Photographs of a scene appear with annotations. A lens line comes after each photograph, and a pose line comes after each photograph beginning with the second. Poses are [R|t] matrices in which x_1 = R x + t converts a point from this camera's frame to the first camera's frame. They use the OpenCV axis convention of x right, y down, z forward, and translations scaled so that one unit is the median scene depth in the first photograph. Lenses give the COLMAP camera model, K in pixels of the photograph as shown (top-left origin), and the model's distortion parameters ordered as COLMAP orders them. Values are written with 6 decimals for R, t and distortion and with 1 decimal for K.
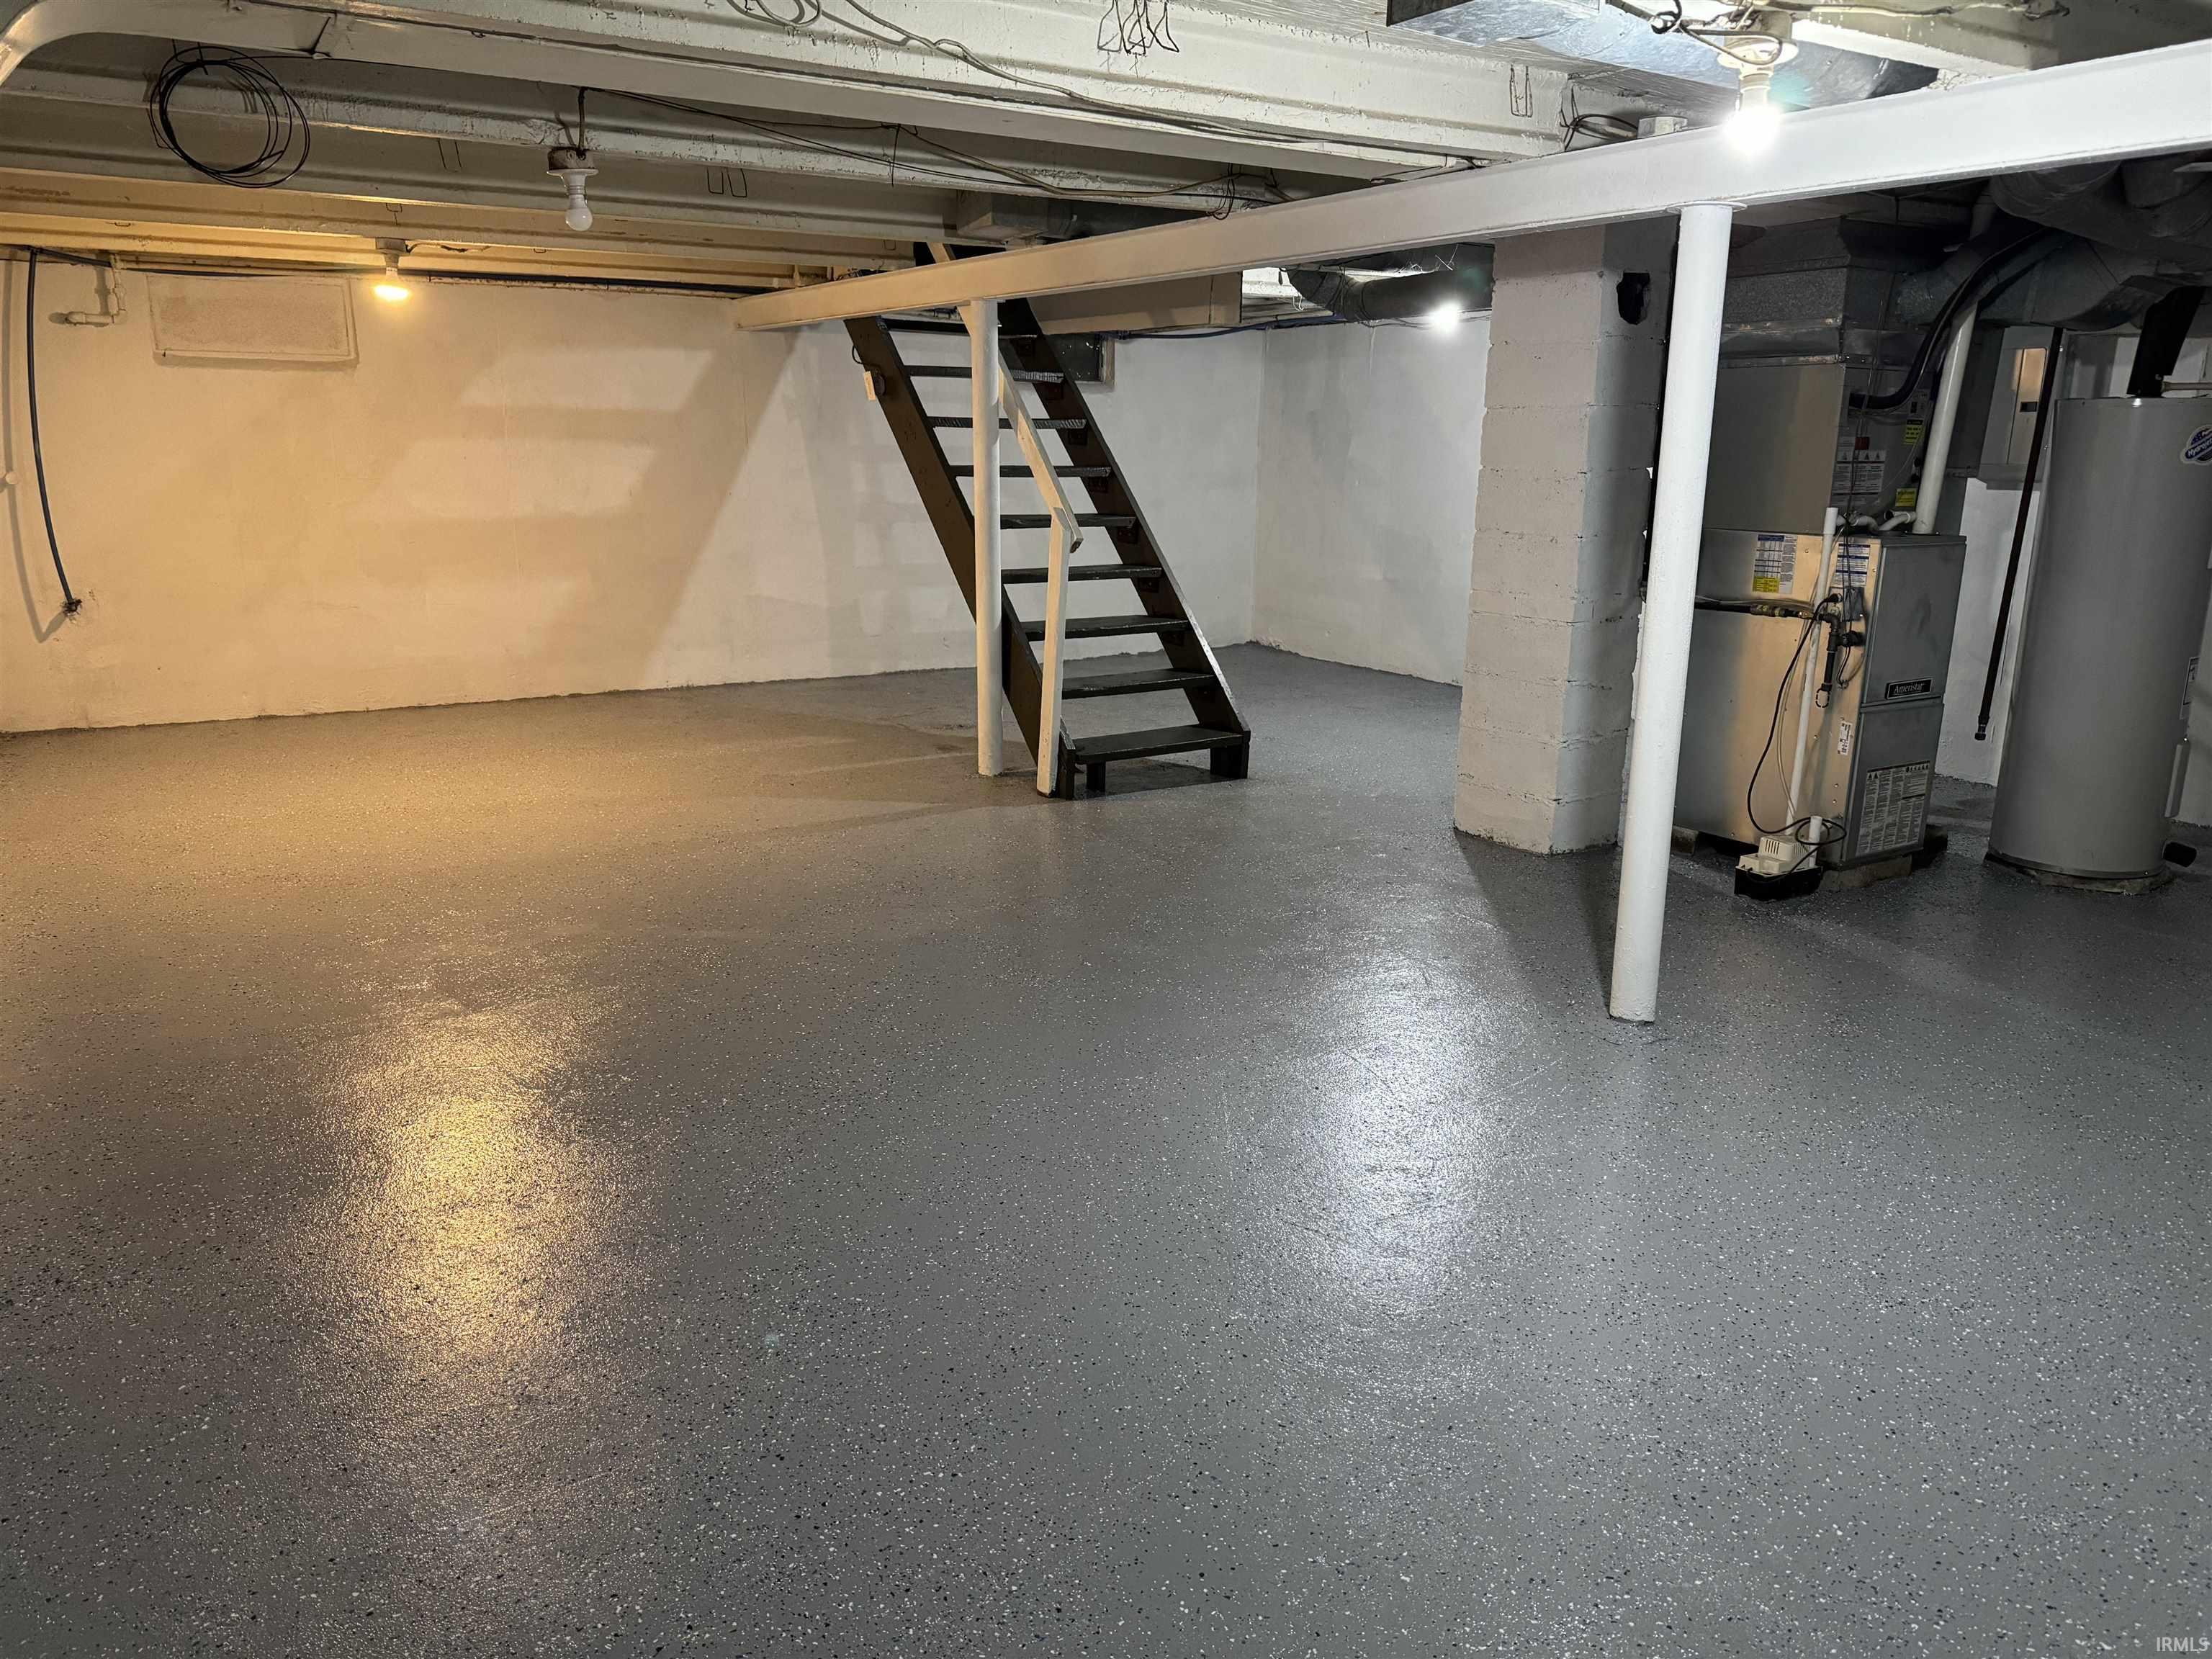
lens RADIAL K [[1563.1, 0, 1115.0], [0, 1563.1, 829.3], [0, 0, 1]] dist [0.060453, -0.065978]
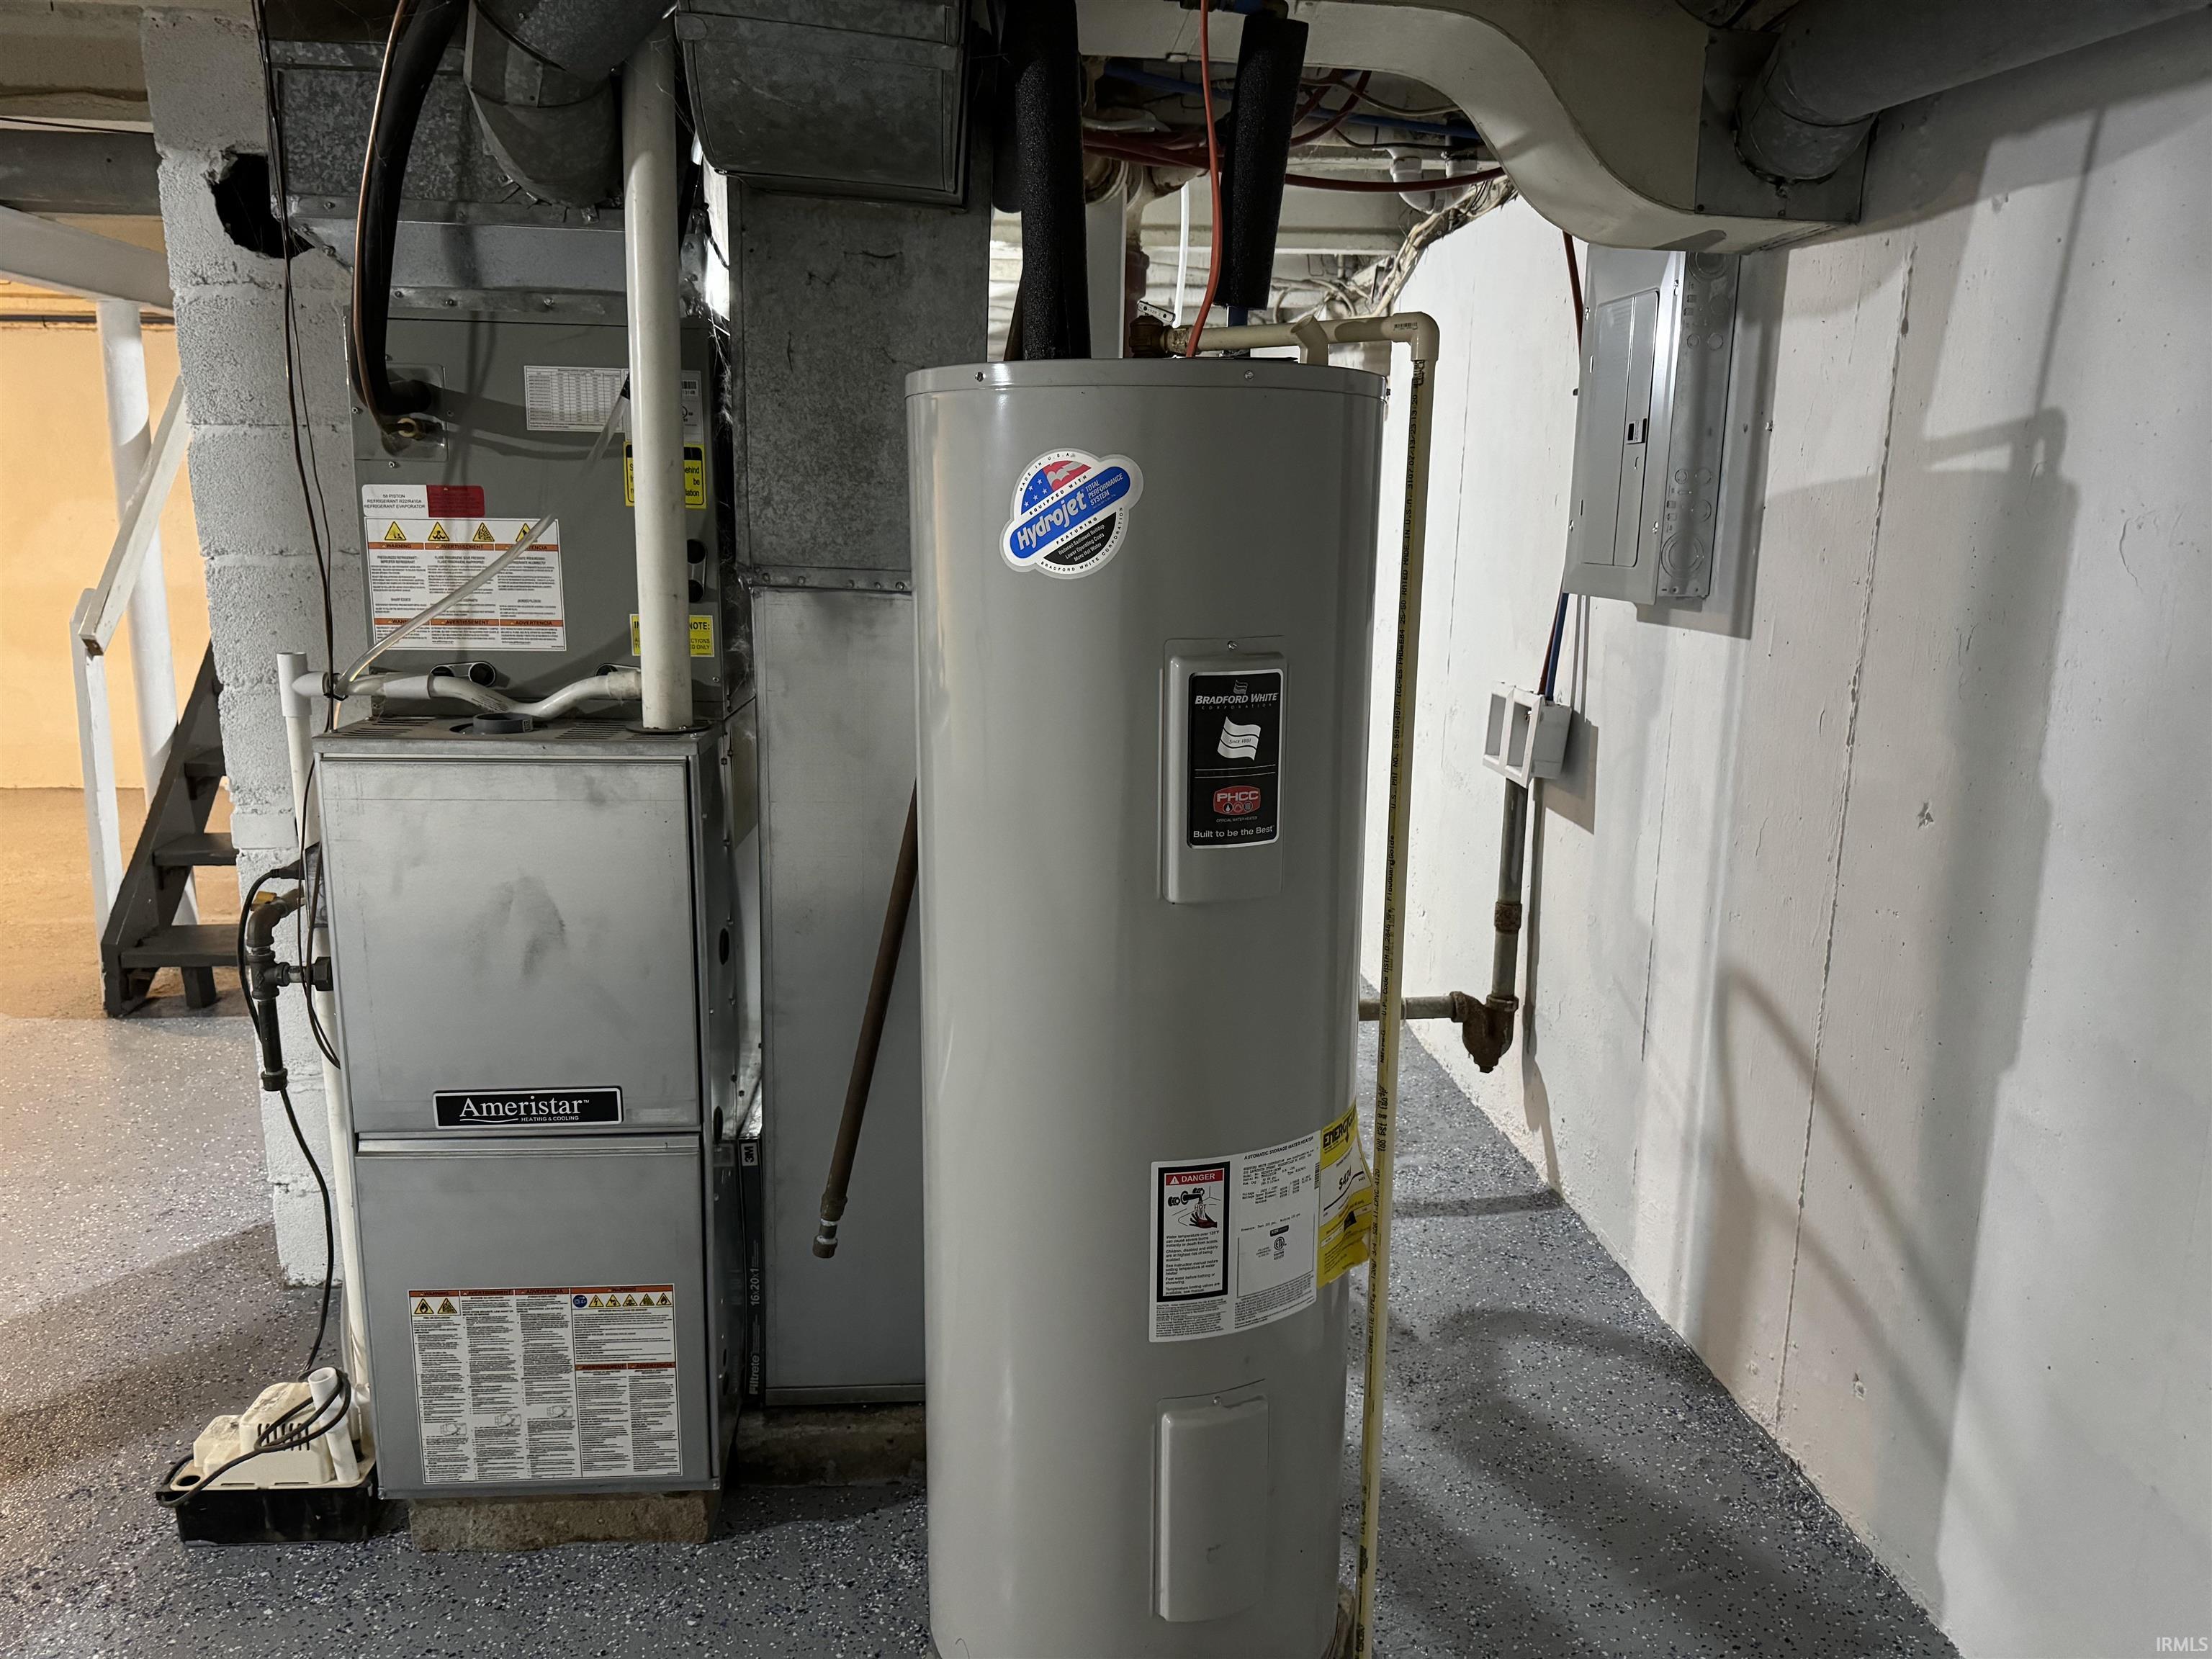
lens RADIAL K [[1563.1, 0, 1101.3], [0, 1563.1, 832.4], [0, 0, 1]] dist [0.060453, -0.065978]
pose [[0.885215, 0.100112, -0.454283, 0.793185], [-0.120782, 0.992540, -0.016626, -0.166557], [0.449229, 0.069587, 0.890702, 0.693008]]
